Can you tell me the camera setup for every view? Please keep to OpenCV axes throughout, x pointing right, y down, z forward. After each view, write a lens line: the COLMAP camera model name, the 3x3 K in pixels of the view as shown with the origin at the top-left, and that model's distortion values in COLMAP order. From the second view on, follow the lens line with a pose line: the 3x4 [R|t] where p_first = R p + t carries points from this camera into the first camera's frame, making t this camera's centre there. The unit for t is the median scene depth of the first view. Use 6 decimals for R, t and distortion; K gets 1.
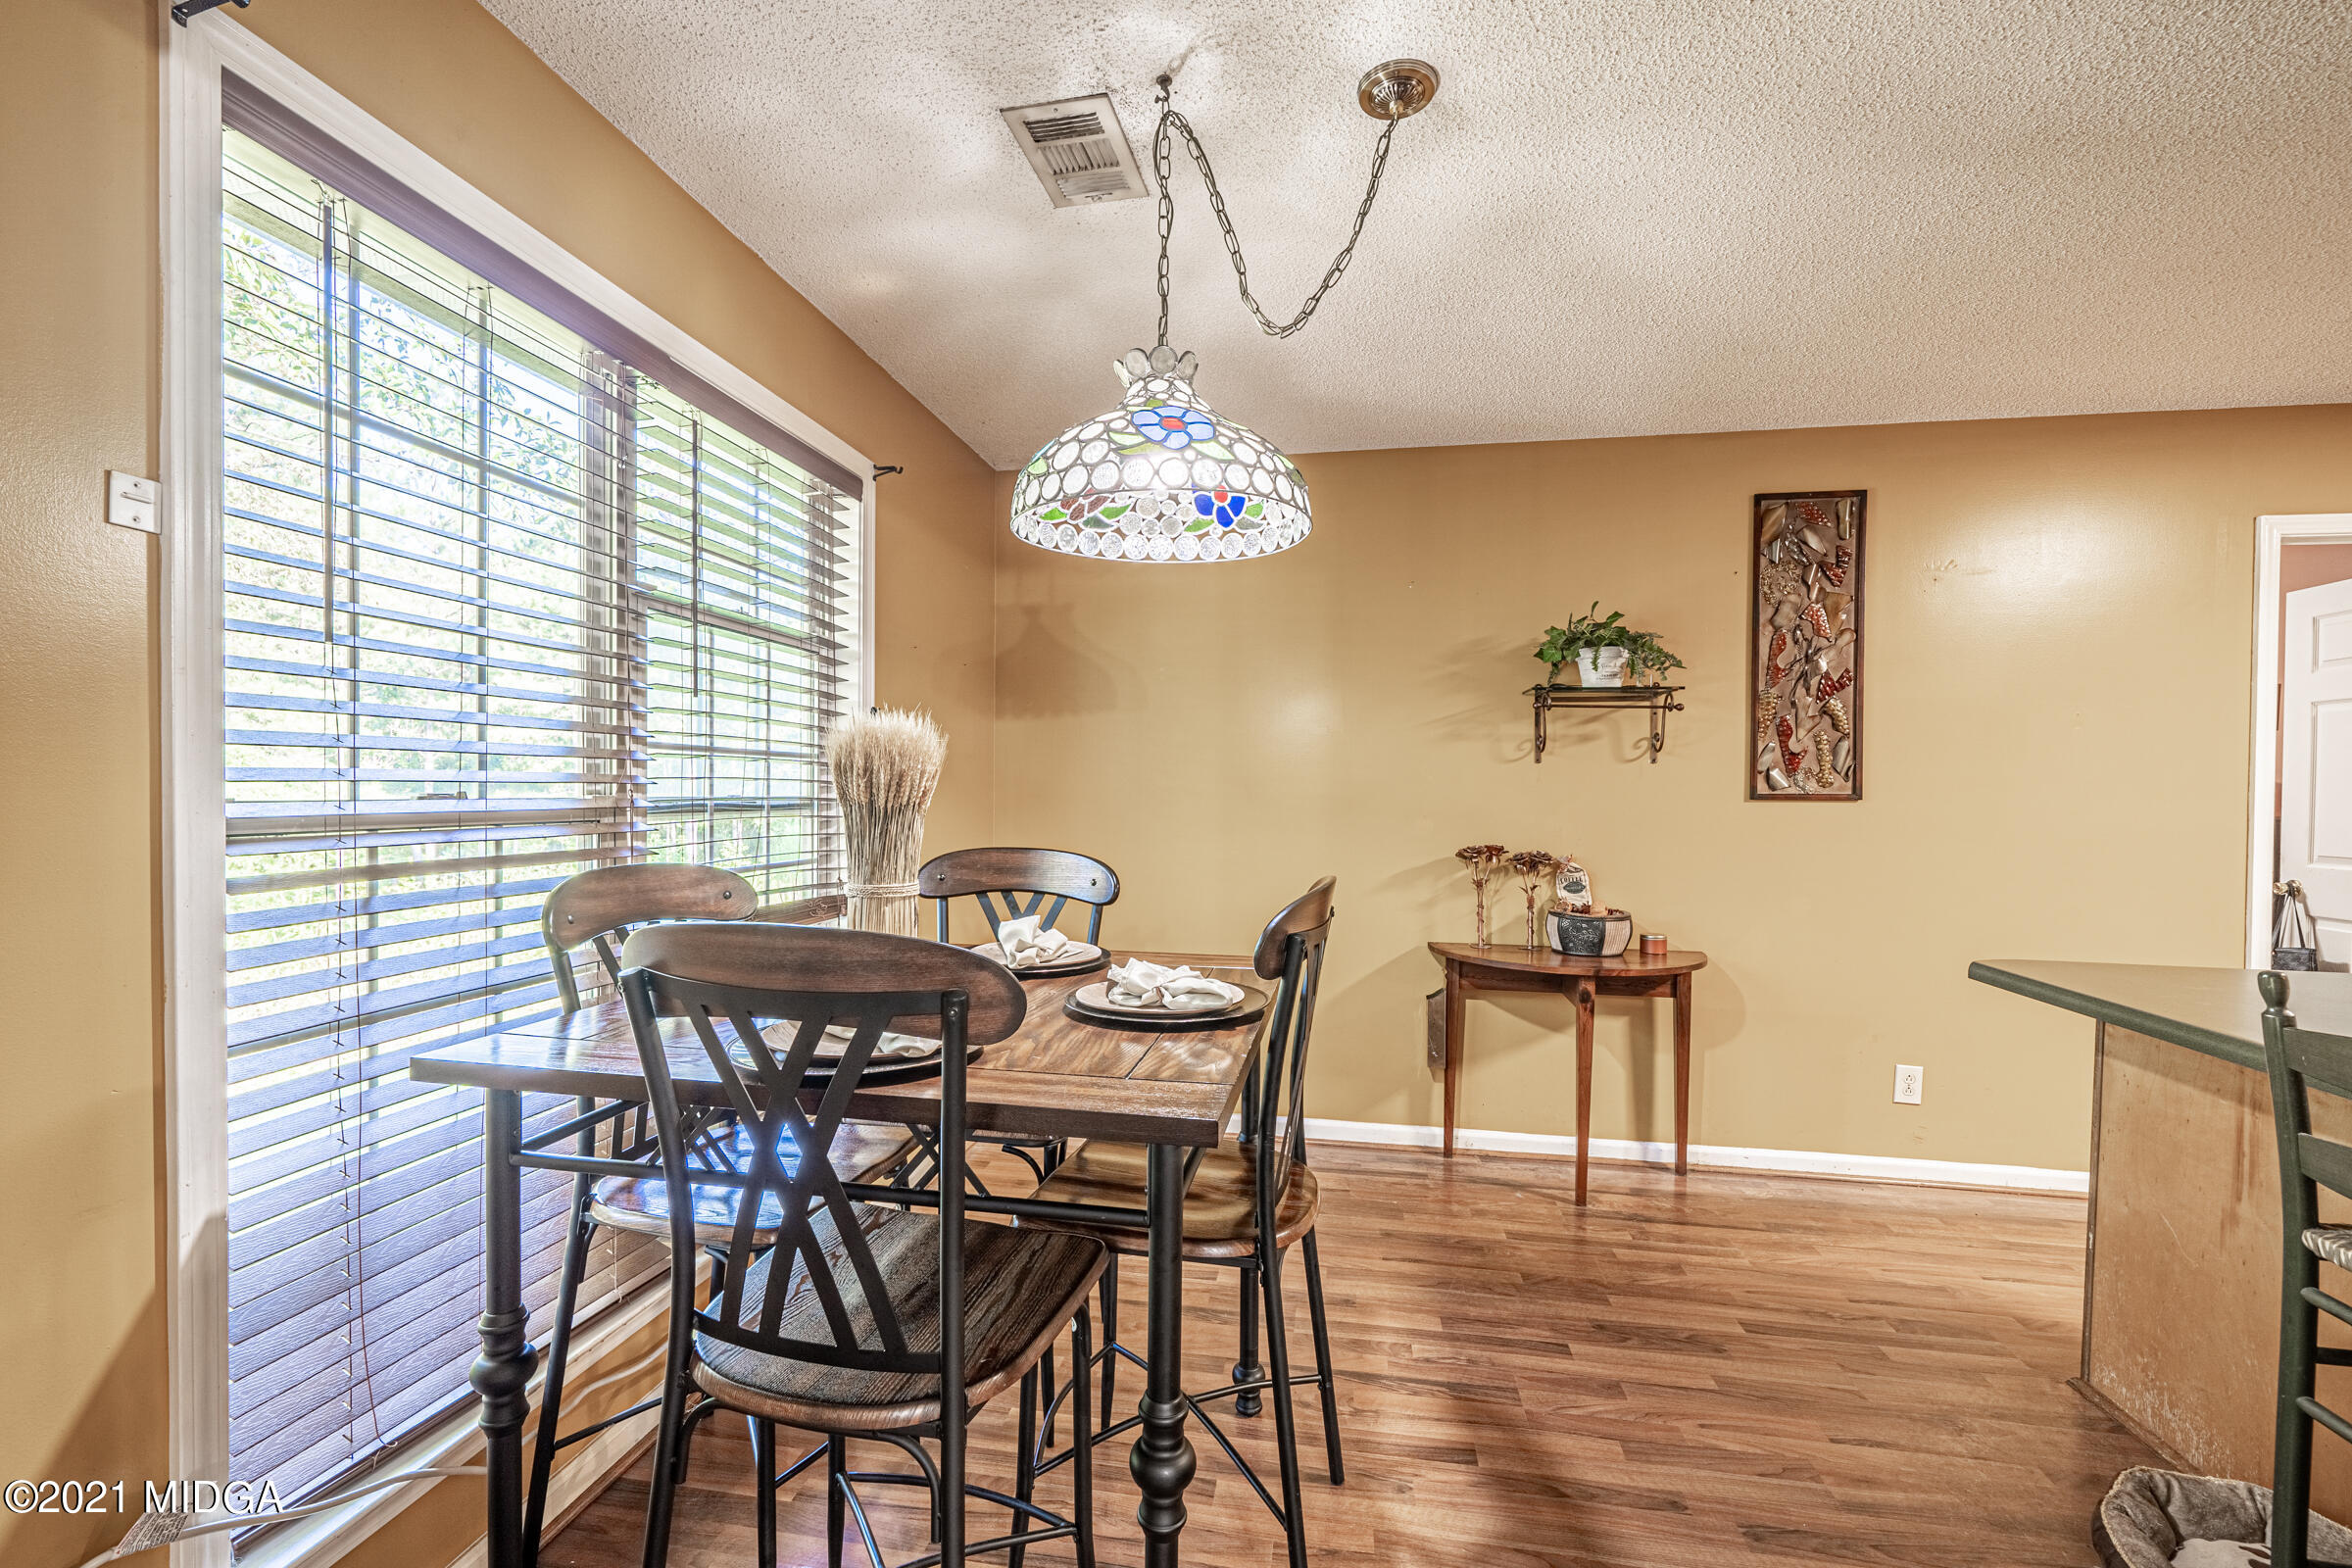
lens RADIAL K [[994.5, 0, 1173.5], [0, 994.5, 789.3], [0, 0, 1]] dist [-0.001958, 0.000583]
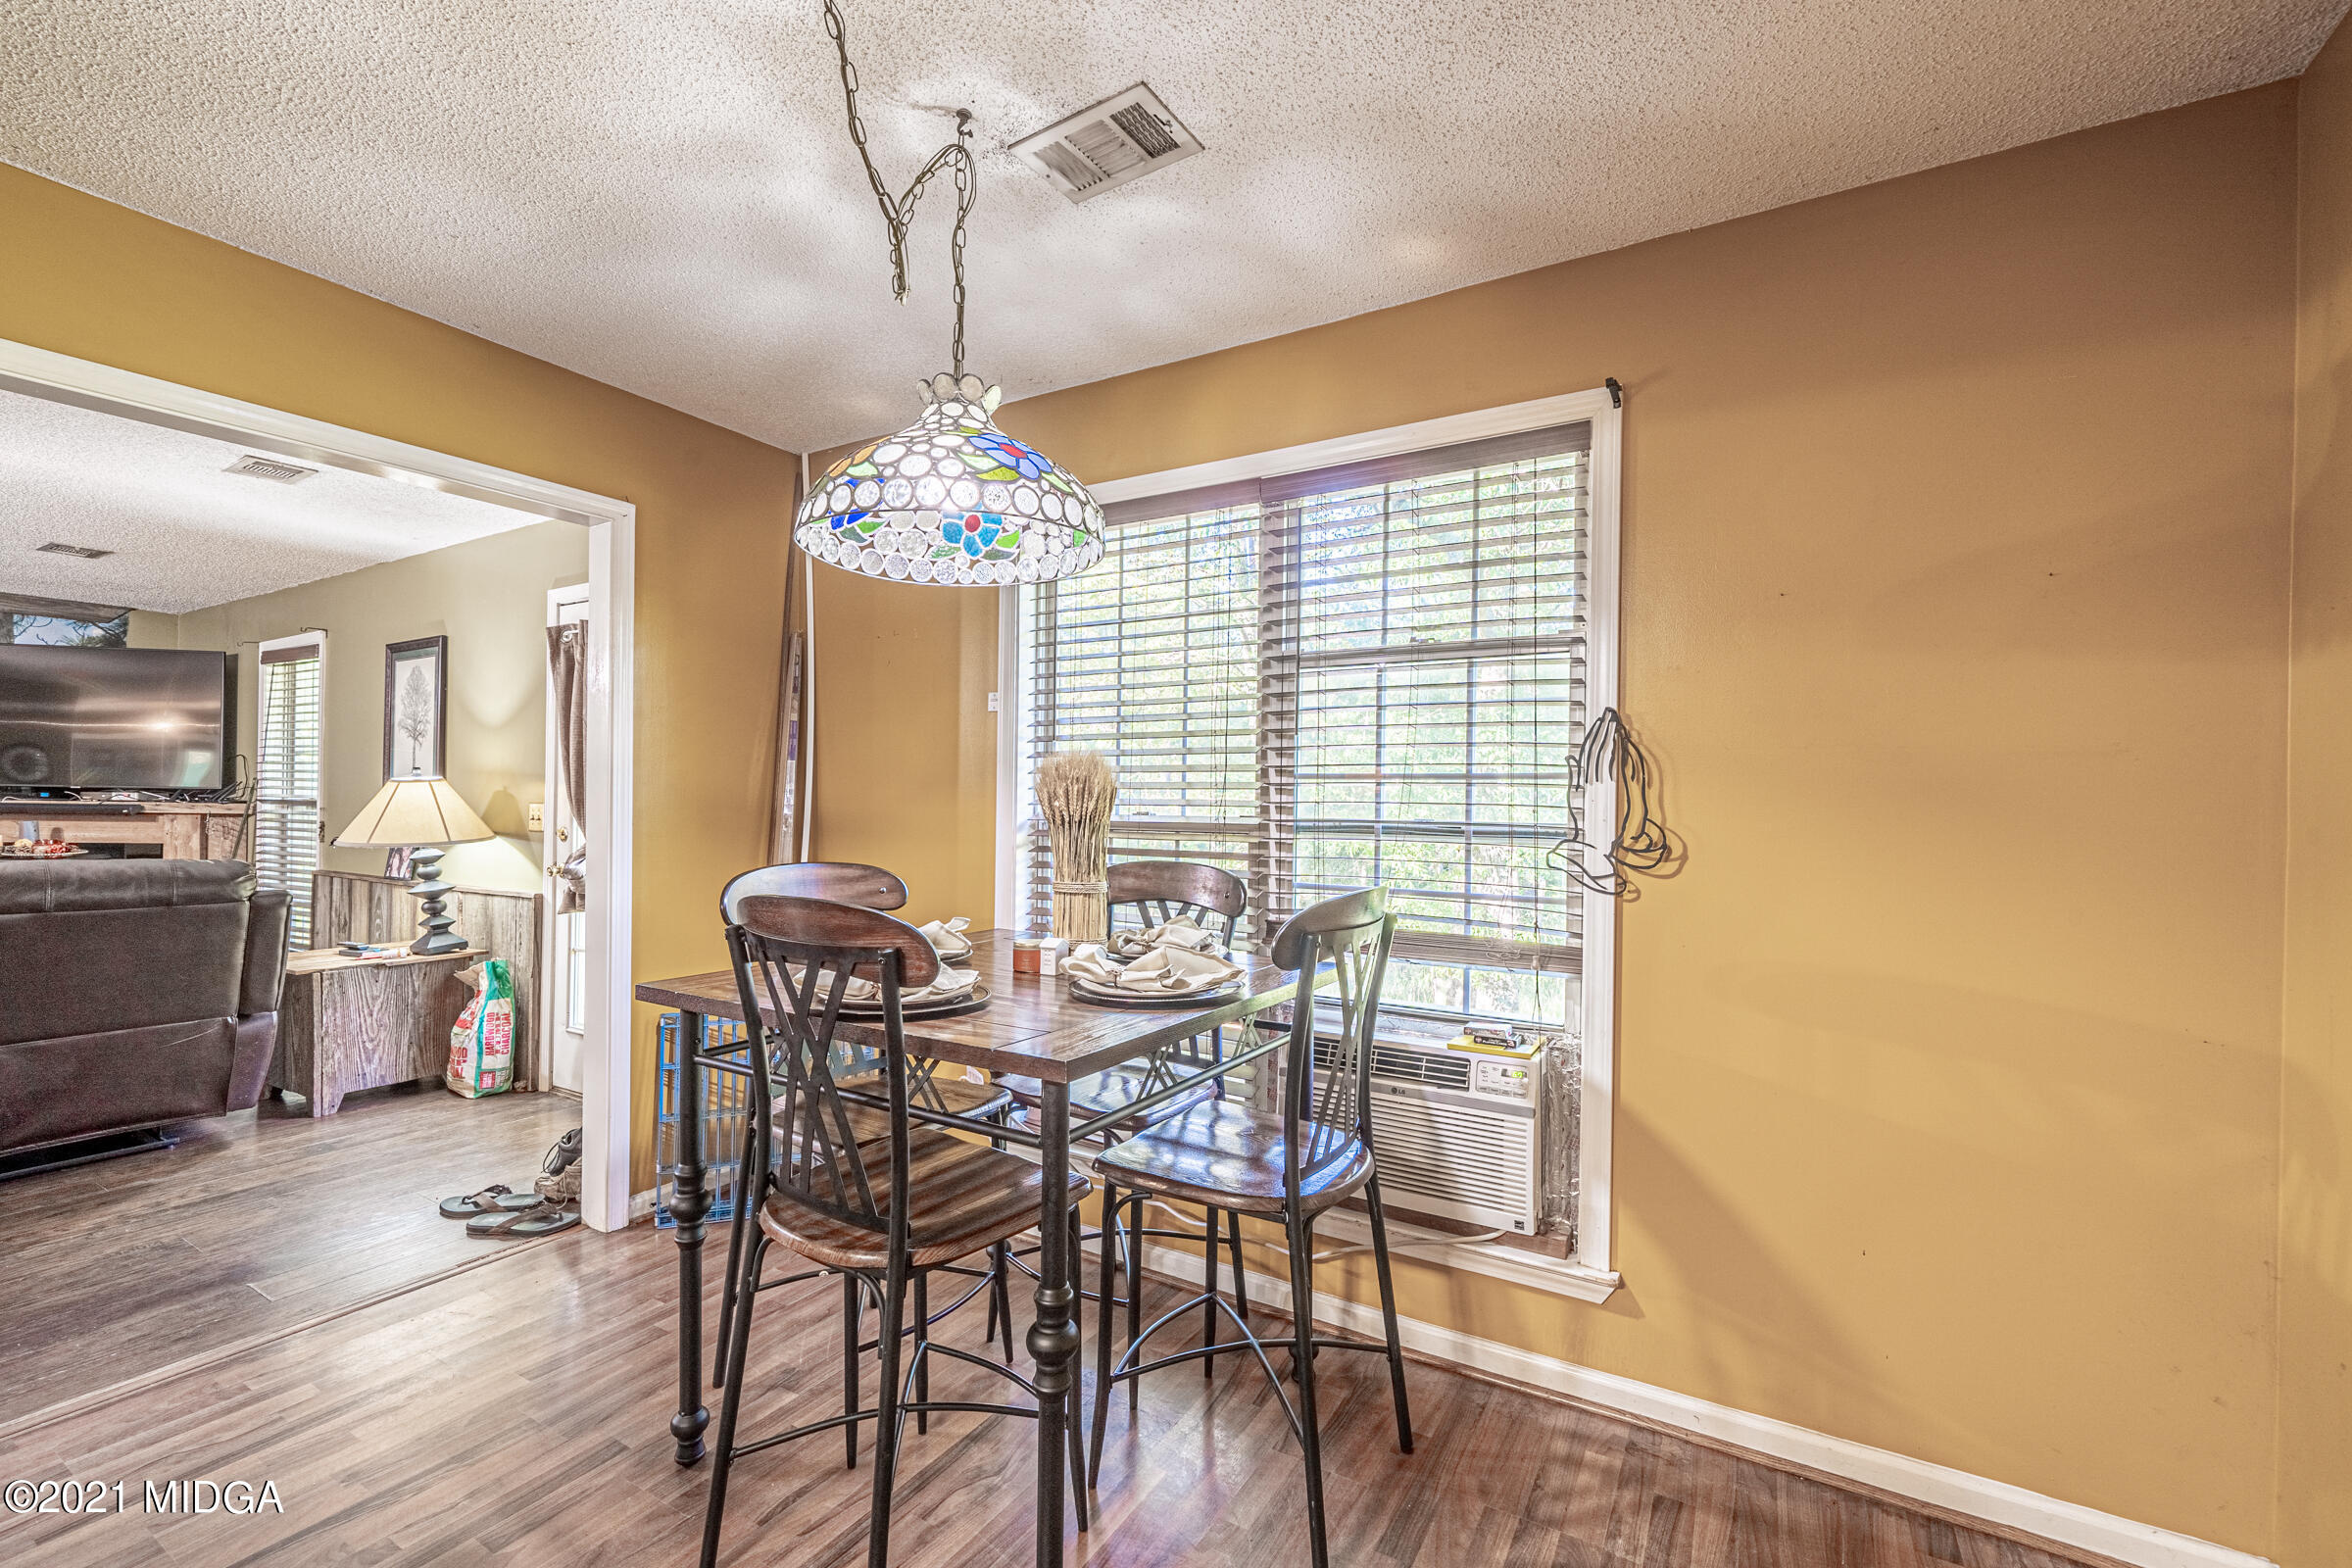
lens RADIAL K [[994.5, 0, 1167.9], [0, 994.5, 801.7], [0, 0, 1]] dist [-0.001958, 0.000583]
pose [[-0.353087, -0.016284, -0.935449, 0.728799], [-0.015585, 0.999812, -0.011522, 0.003884], [0.935461, 0.010511, -0.353274, 1.316358]]
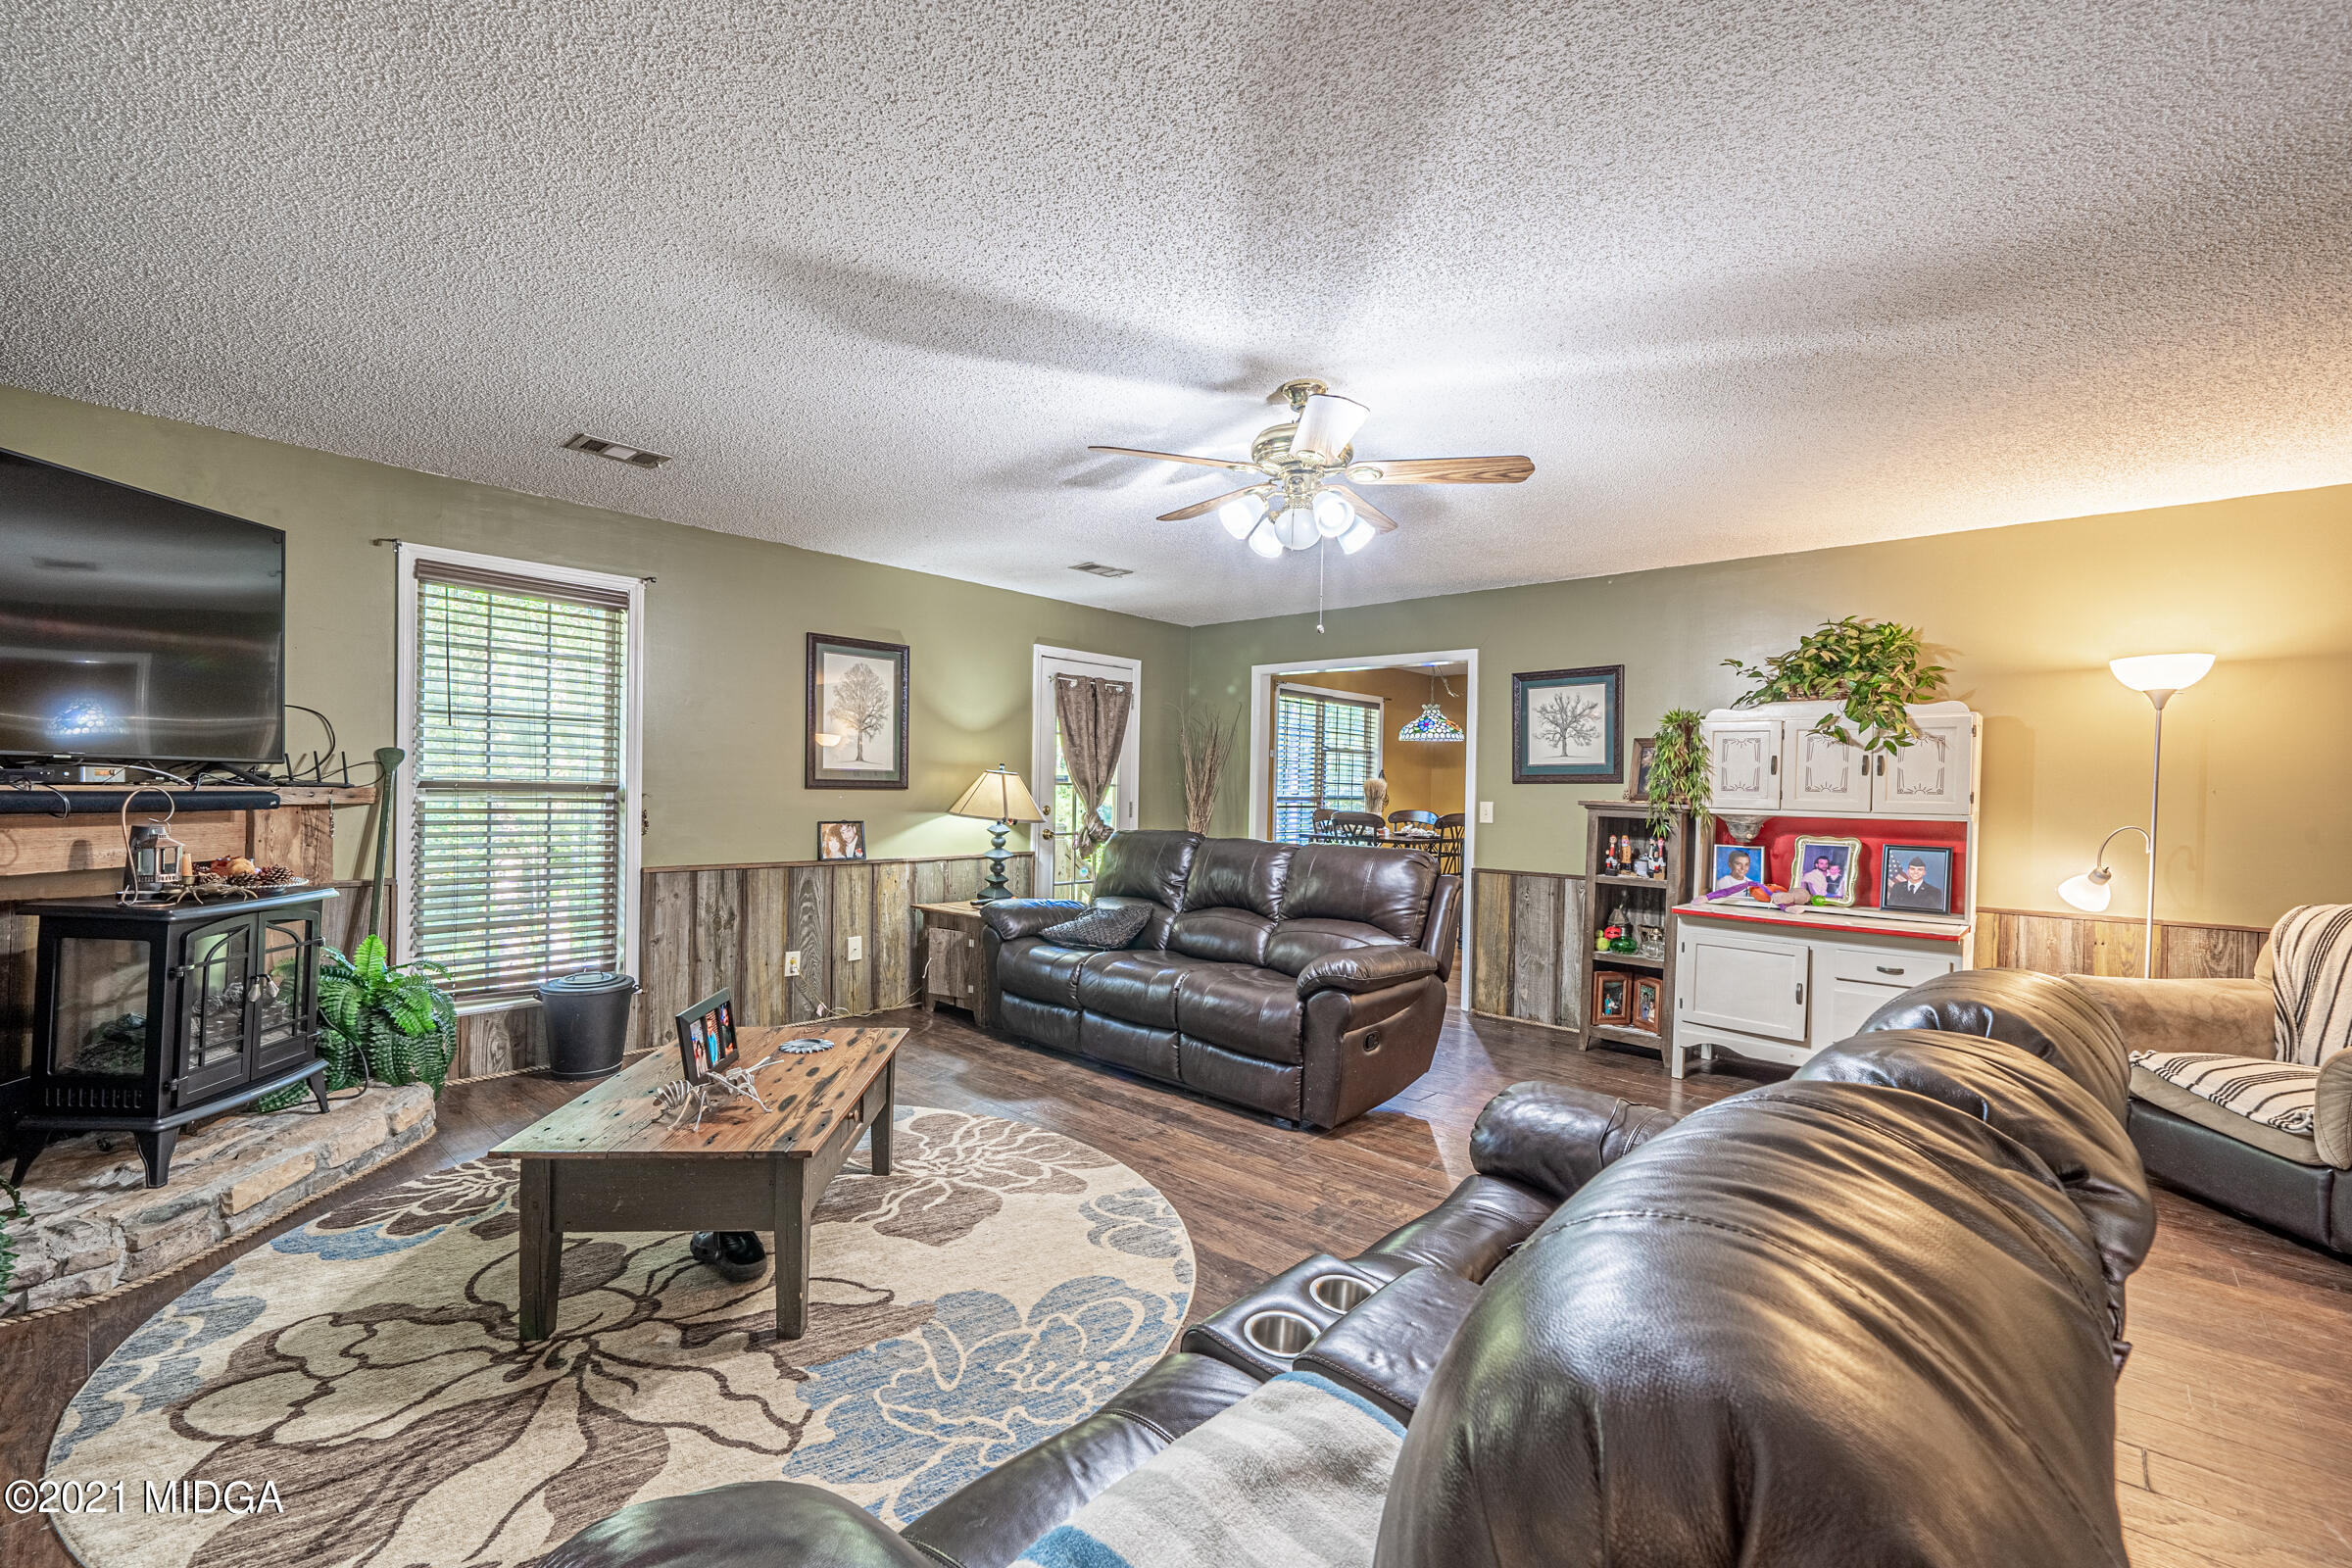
lens RADIAL K [[994.5, 0, 1167.6], [0, 994.5, 798.7], [0, 0, 1]] dist [-0.001958, 0.000583]
pose [[0.845384, 0.012021, -0.534024, 1.233076], [-0.011504, 0.999925, 0.004296, 0.013449], [0.534035, 0.002511, 0.845459, -3.119875]]
